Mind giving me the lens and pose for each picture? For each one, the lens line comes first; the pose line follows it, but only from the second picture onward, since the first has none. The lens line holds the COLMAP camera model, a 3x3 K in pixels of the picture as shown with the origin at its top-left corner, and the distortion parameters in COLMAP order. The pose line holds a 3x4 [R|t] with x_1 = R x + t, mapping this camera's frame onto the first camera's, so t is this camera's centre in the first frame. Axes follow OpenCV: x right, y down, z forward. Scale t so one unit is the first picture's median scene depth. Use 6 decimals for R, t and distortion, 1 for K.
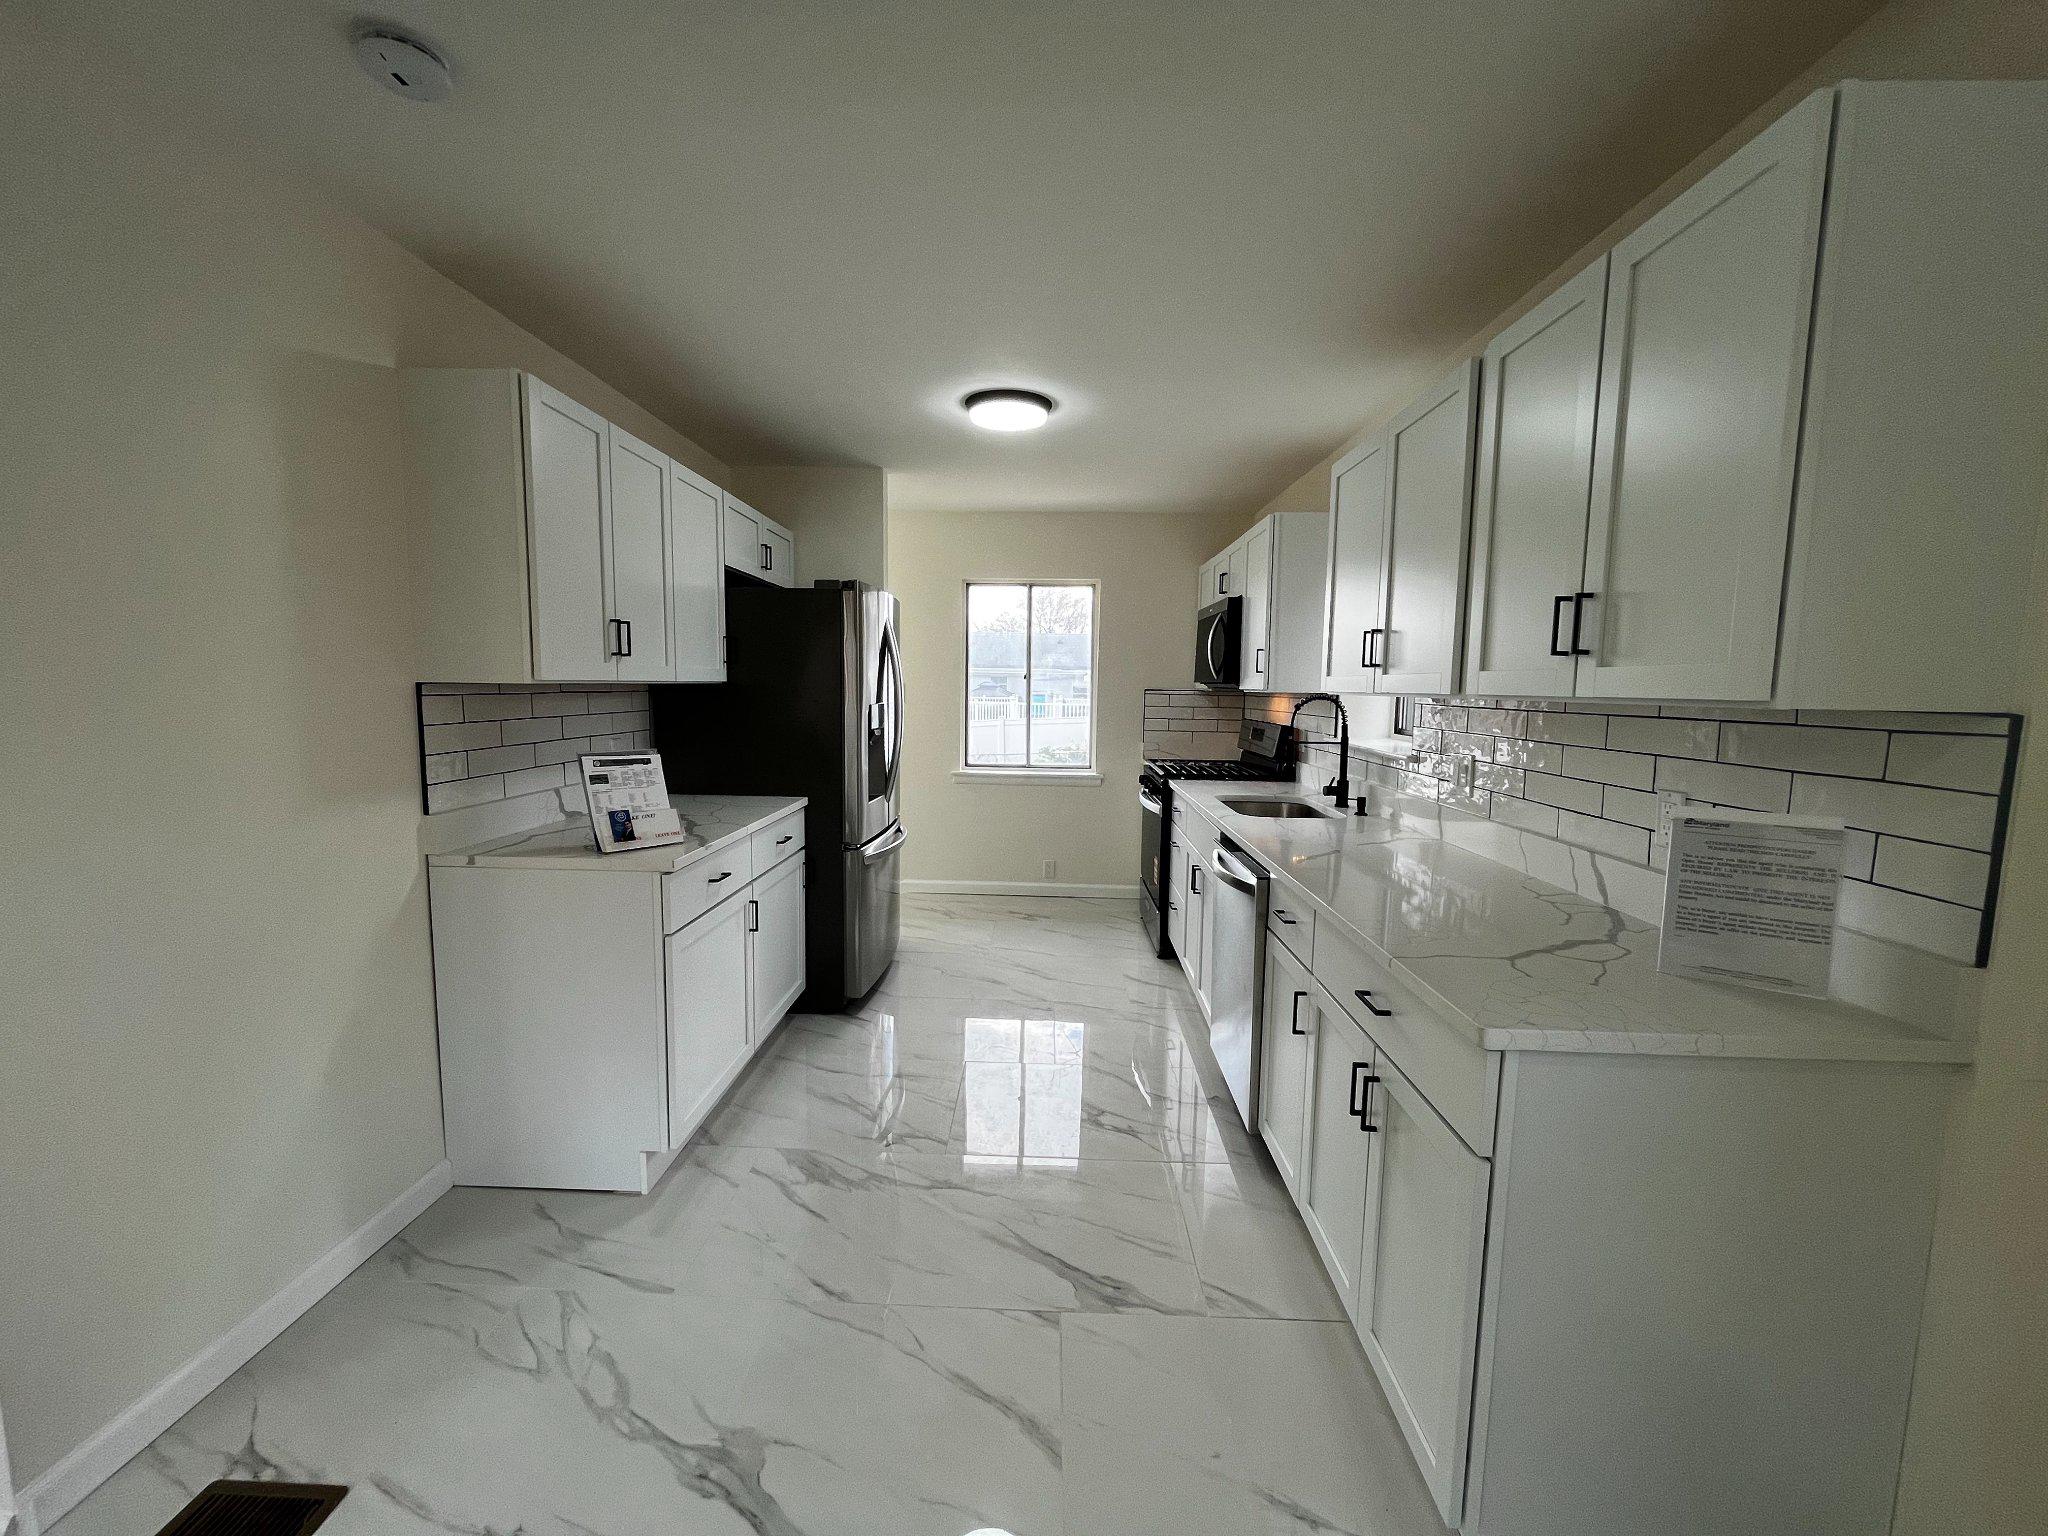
lens RADIAL K [[831.3, 0, 1018.5], [0, 831.3, 764.3], [0, 0, 1]] dist [-0.003378, 0.000207]
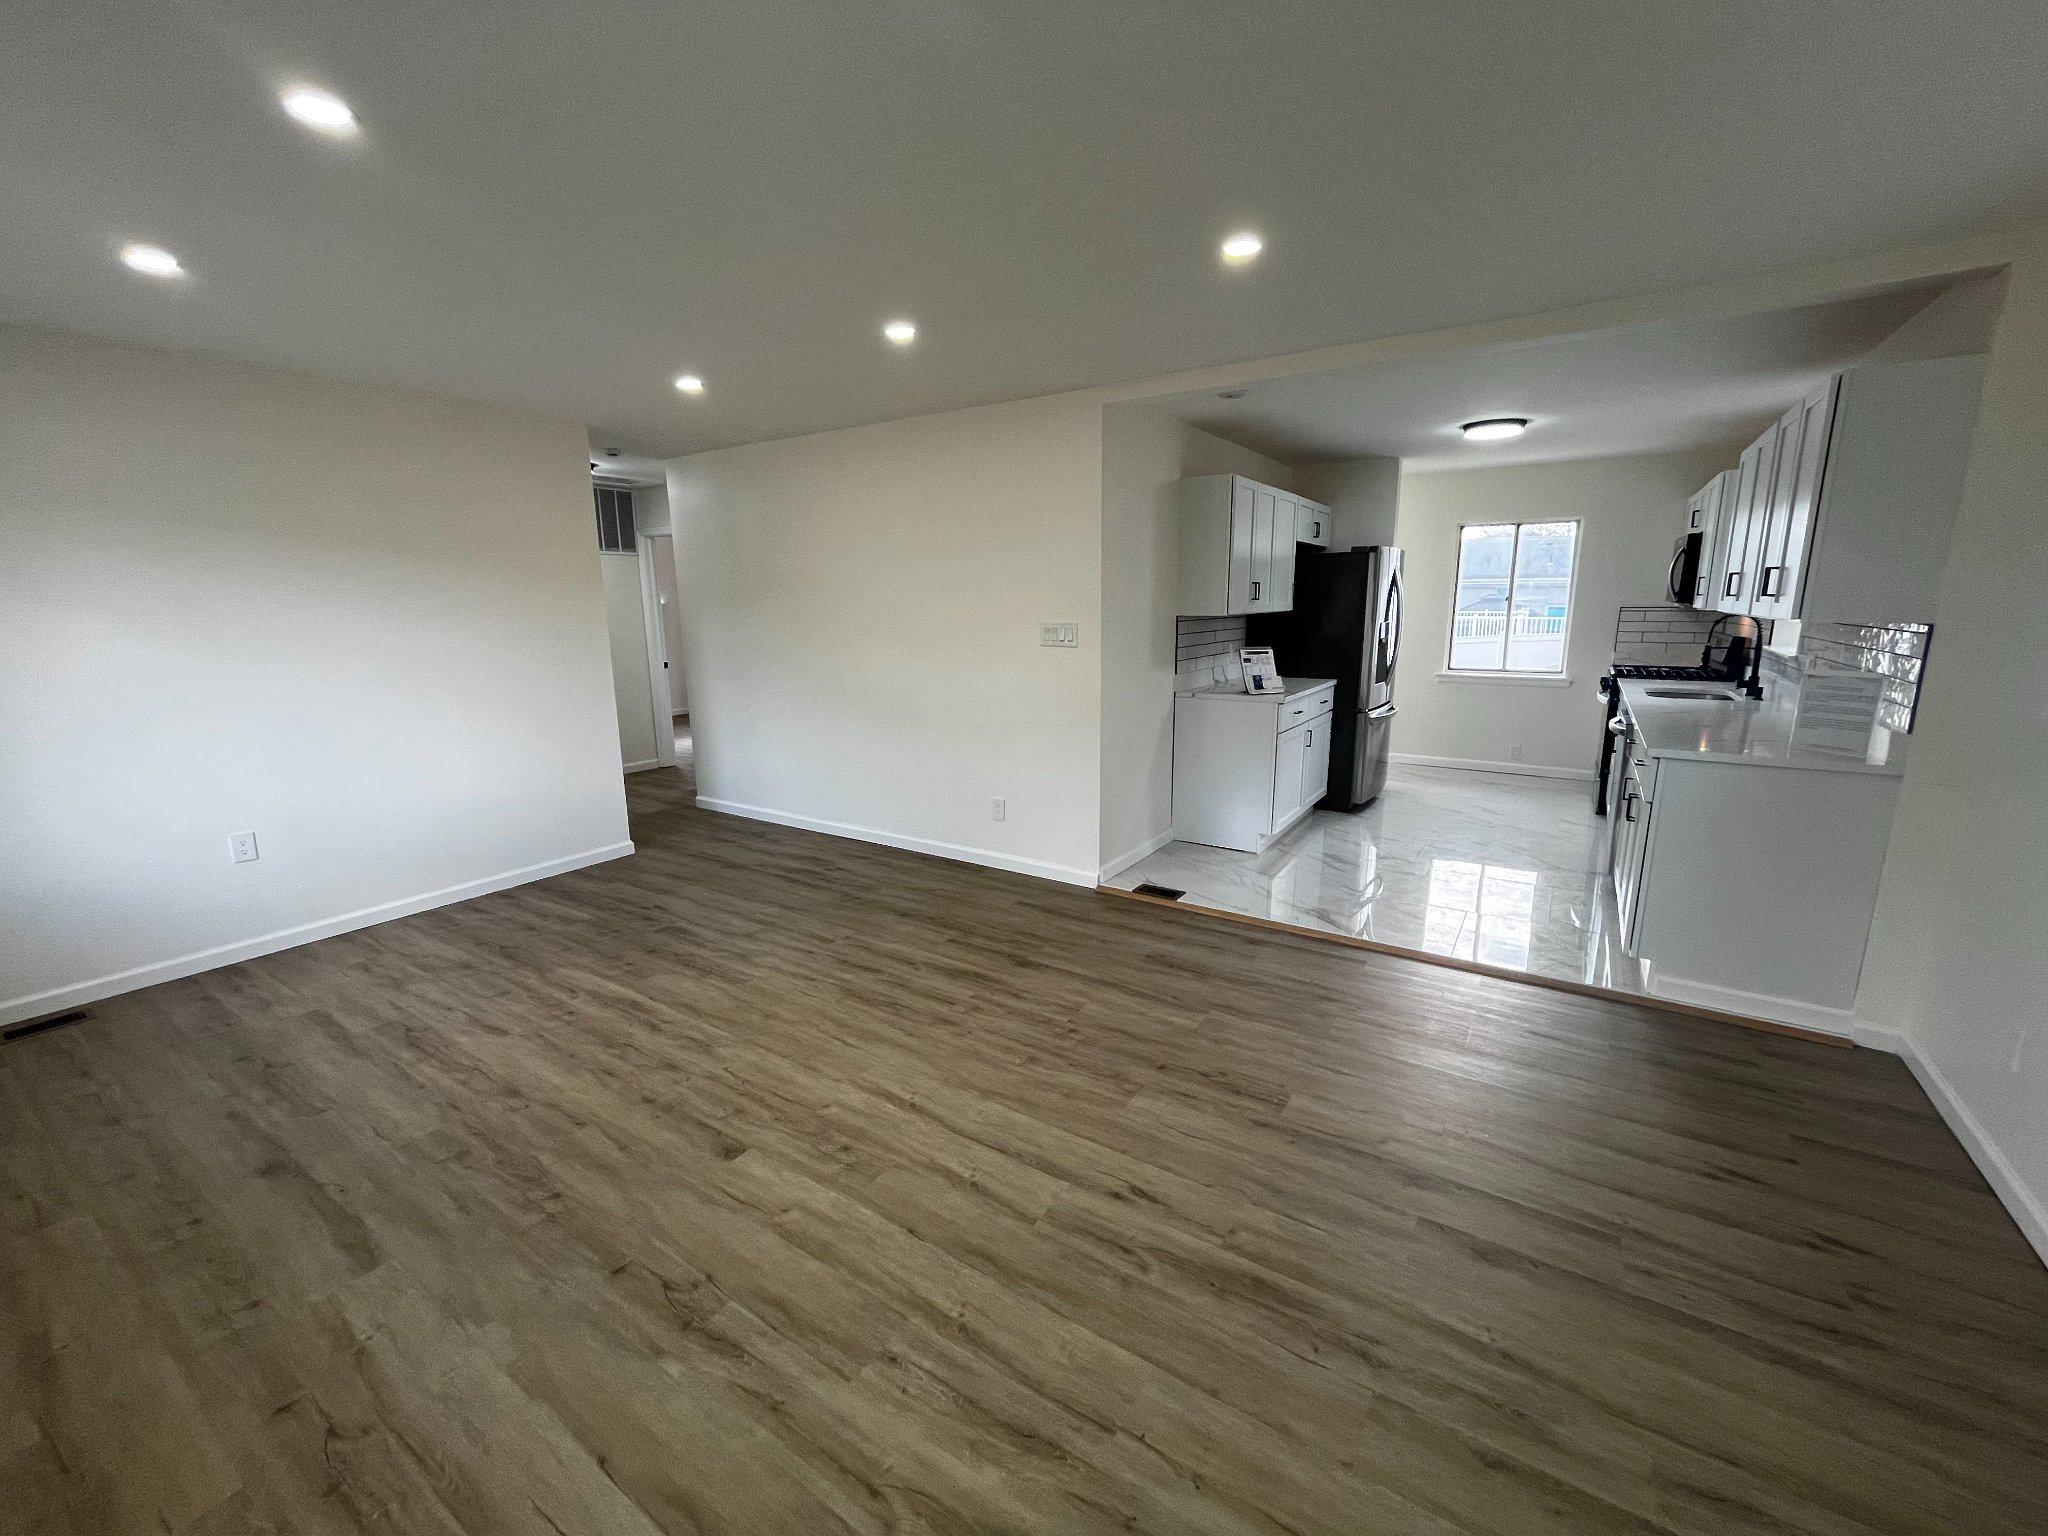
lens RADIAL K [[831.3, 0, 1018.9], [0, 831.3, 779.2], [0, 0, 1]] dist [-0.003378, 0.000207]
pose [[0.852734, 0.085907, -0.515232, 0.087927], [-0.025927, 0.992128, 0.122511, 0.055964], [0.521701, -0.091111, 0.848249, -0.854818]]
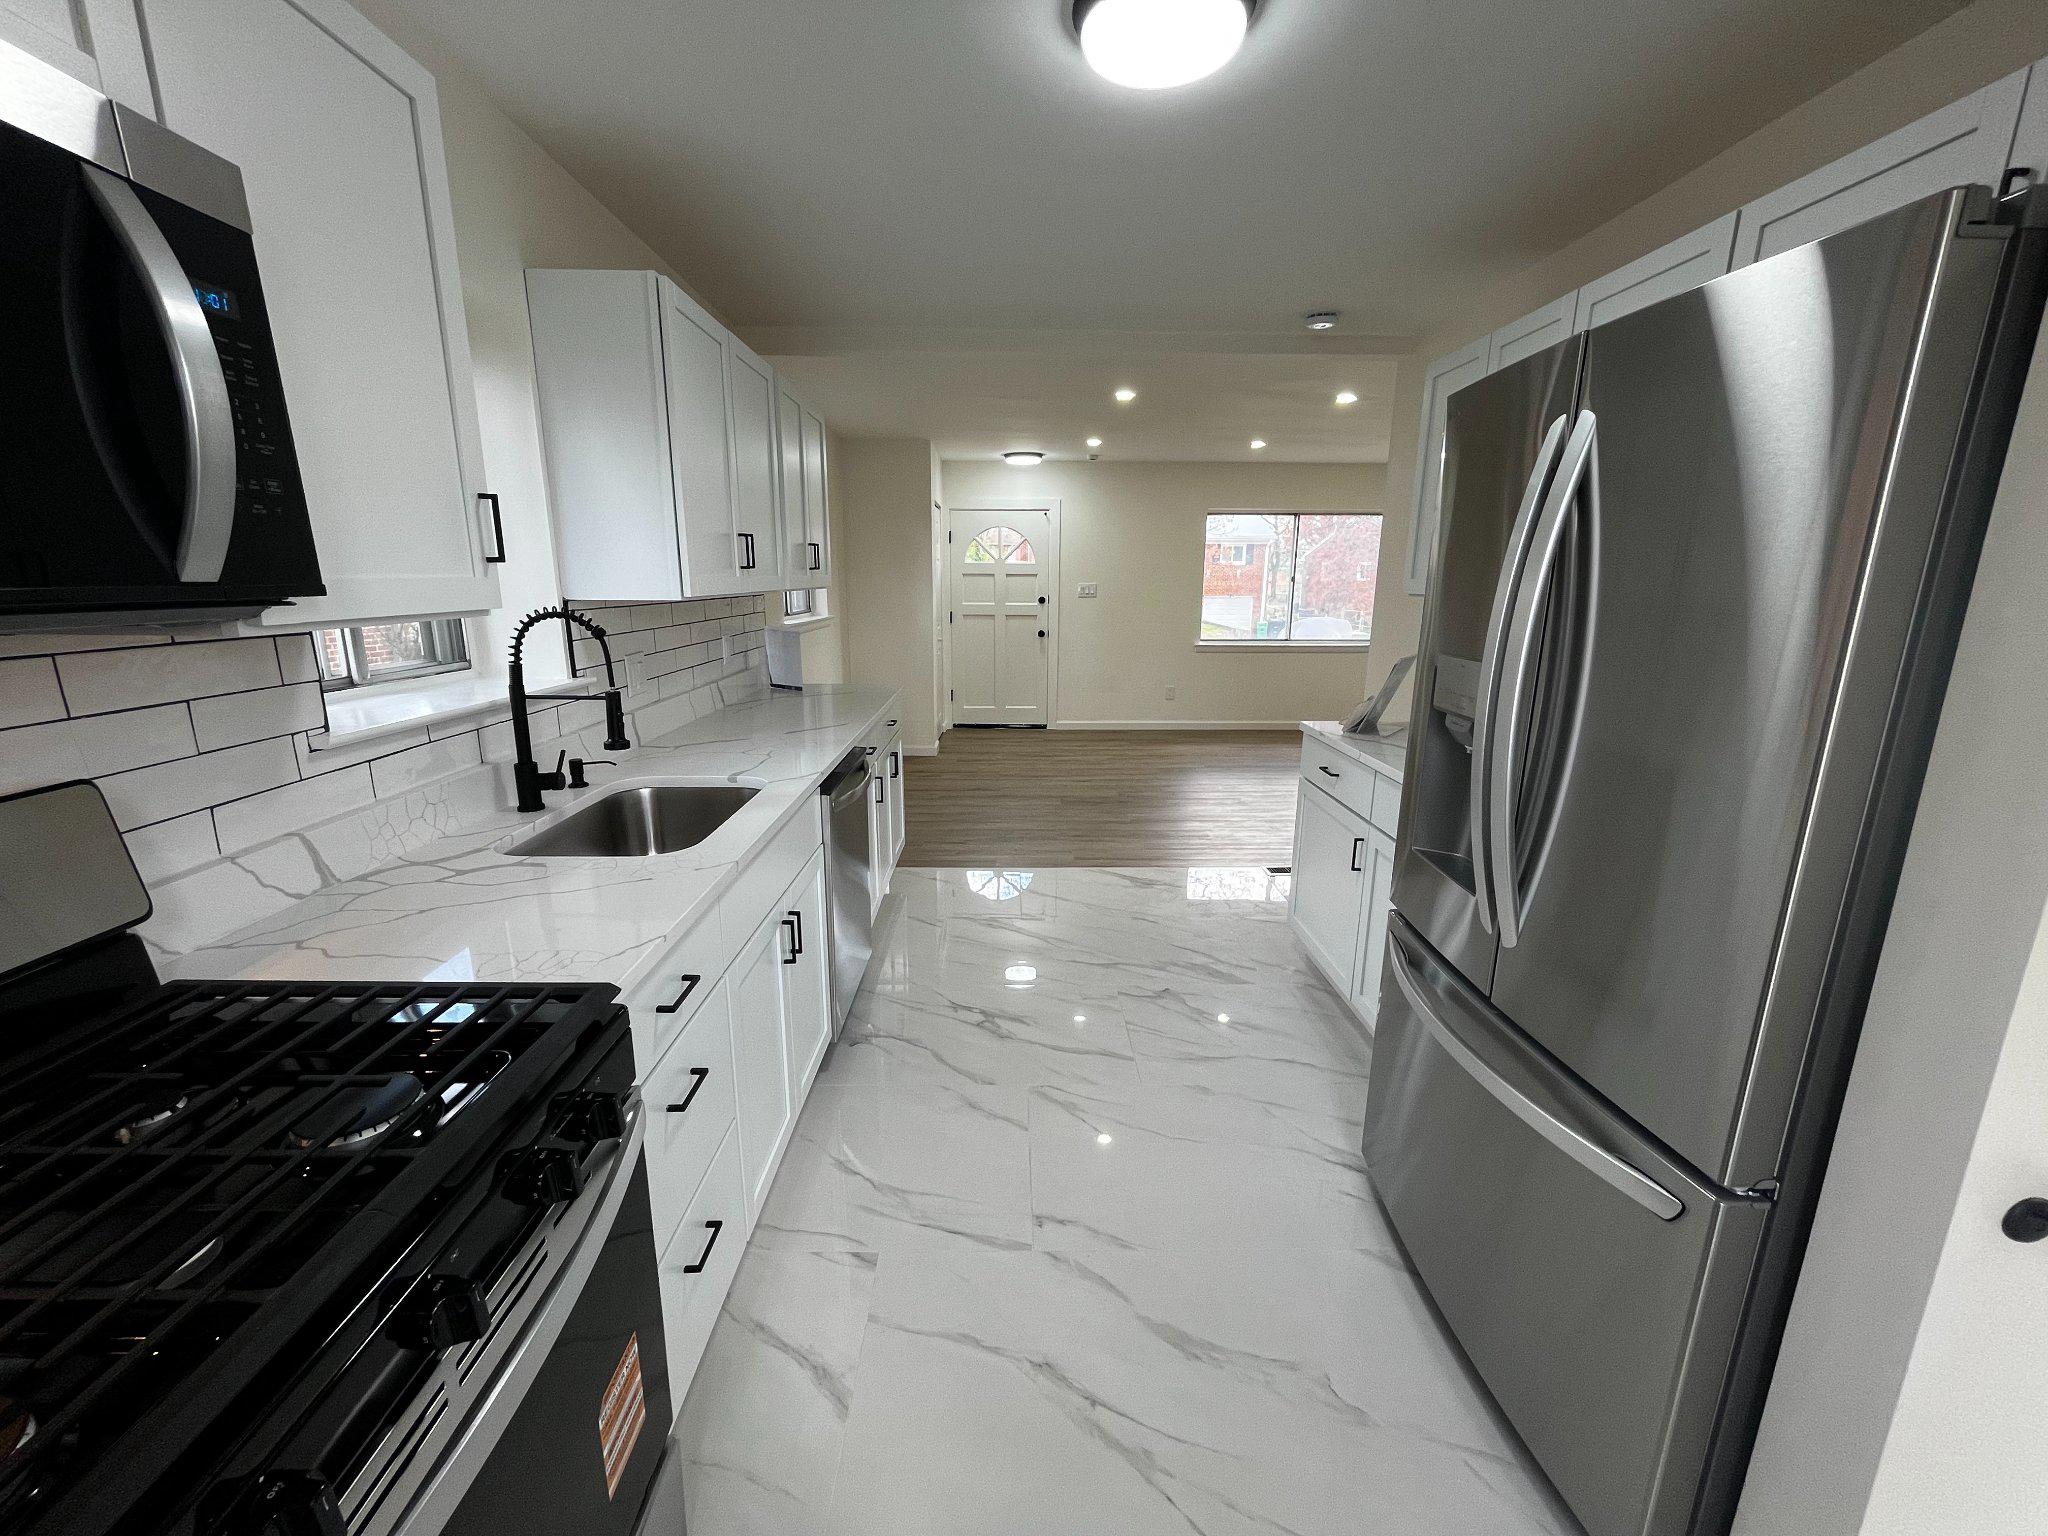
lens RADIAL K [[831.3, 0, 1029.5], [0, 831.3, 760.3], [0, 0, 1]] dist [-0.003378, 0.000207]
pose [[-0.998207, -0.005534, -0.059604, 0.094342], [-0.023813, 0.950251, 0.310574, -0.185980], [0.054920, 0.311437, -0.948679, 1.726378]]
